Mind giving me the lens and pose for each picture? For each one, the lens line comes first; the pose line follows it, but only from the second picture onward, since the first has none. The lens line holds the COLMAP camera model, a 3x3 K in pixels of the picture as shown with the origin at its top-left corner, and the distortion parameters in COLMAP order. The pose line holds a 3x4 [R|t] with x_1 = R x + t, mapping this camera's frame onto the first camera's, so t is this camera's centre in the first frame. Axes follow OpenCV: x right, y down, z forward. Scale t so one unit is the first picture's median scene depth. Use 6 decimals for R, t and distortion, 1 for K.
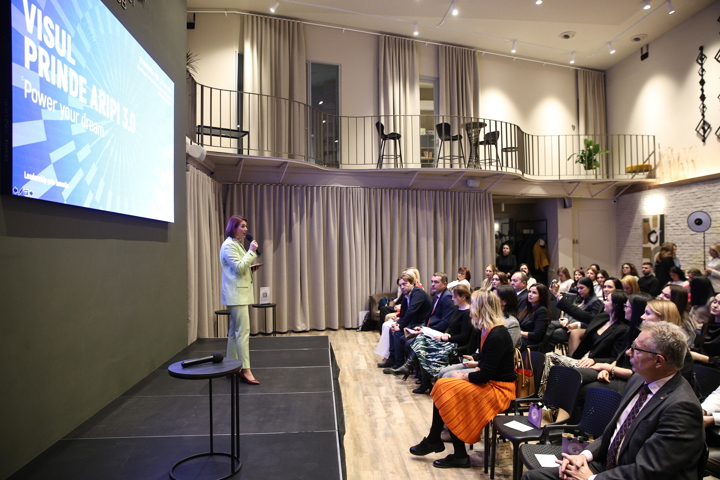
lens RADIAL K [[497.9, 0, 360.0], [0, 497.9, 240.0], [0, 0, 1]] dist [-0.097972, 0.089150]
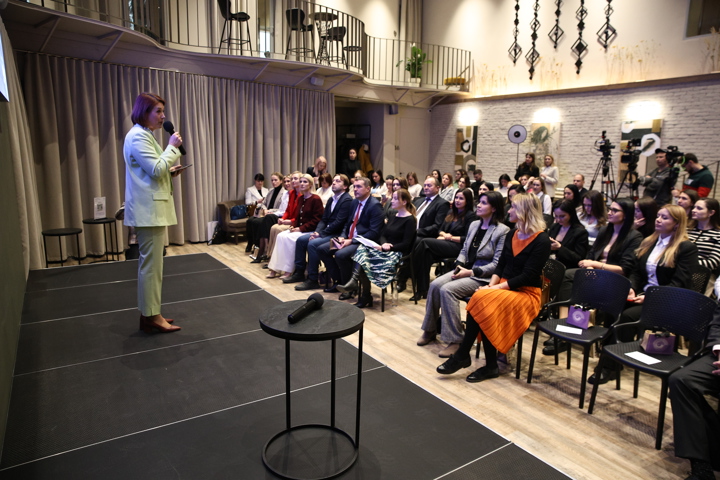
lens RADIAL K [[497.9, 0, 360.0], [0, 497.9, 240.0], [0, 0, 1]] dist [-0.097972, 0.089150]
pose [[0.873631, -0.059696, 0.482914, -0.172803], [-0.032984, 0.982898, 0.181171, 0.008532], [-0.485470, -0.174205, 0.856721, 0.118179]]
